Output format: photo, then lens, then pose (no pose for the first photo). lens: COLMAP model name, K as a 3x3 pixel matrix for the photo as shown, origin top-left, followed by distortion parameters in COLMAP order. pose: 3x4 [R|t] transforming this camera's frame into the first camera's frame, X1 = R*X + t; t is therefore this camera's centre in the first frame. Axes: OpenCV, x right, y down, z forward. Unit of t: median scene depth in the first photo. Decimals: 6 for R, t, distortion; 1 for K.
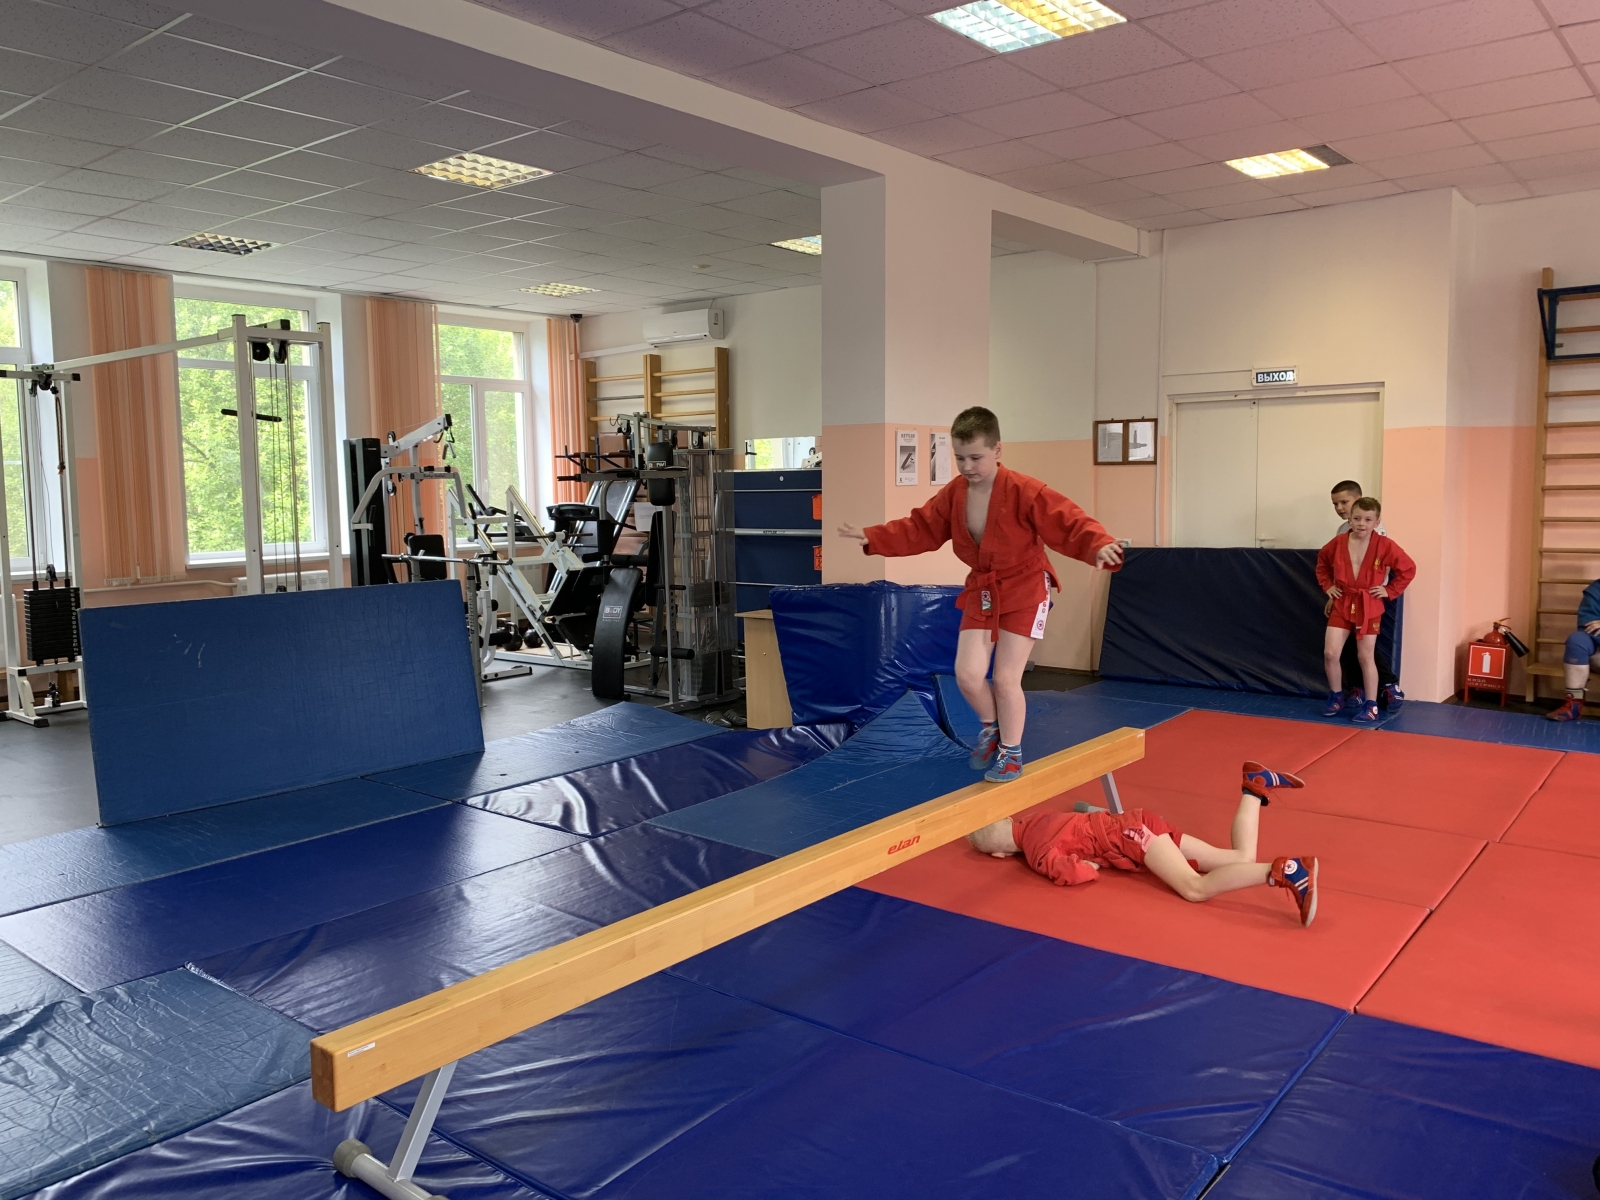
lens RADIAL K [[1221.7, 0, 800.0], [0, 1221.7, 600.0], [0, 0, 1]] dist [0.226754, -0.442076]
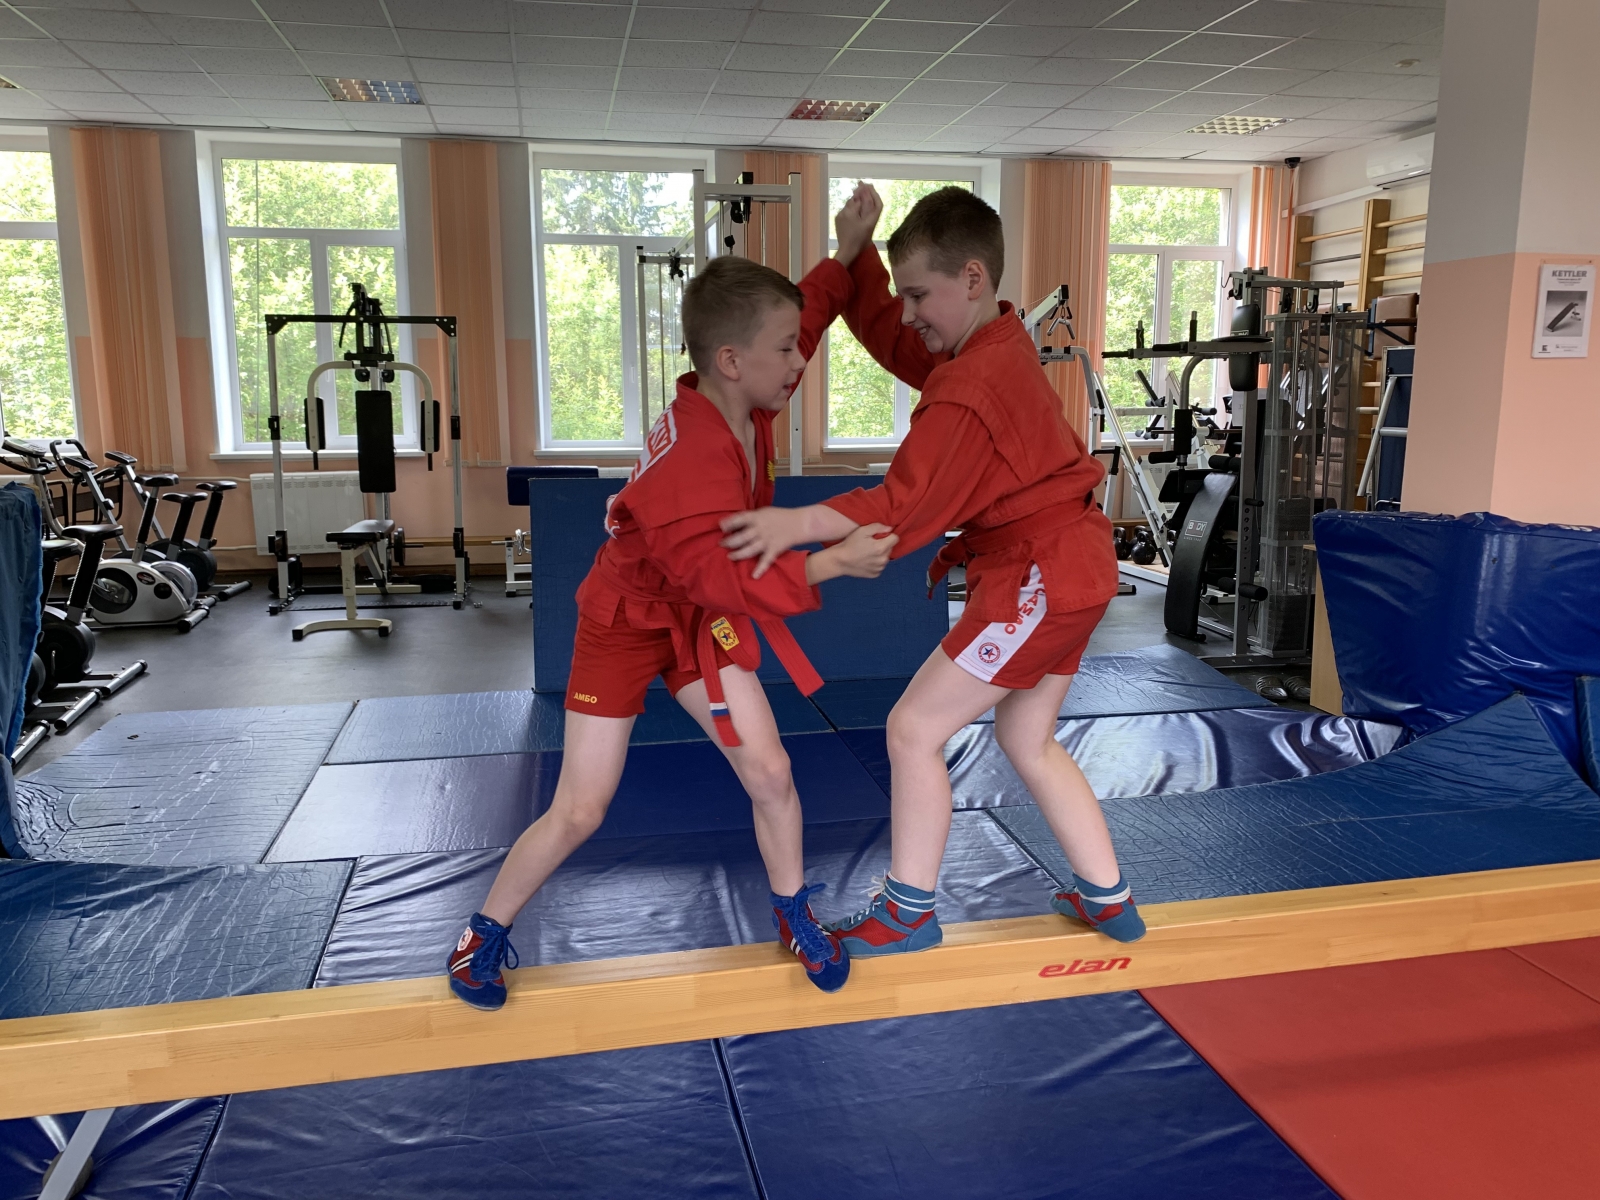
lens RADIAL K [[1235.2, 0, 800.0], [0, 1235.2, 600.0], [0, 0, 1]] dist [0.029407, -0.002441]
pose [[0.780151, 0.122798, -0.613421, 0.155273], [-0.072658, 0.991696, 0.106117, -0.011459], [0.621358, -0.038217, 0.782594, 0.236686]]
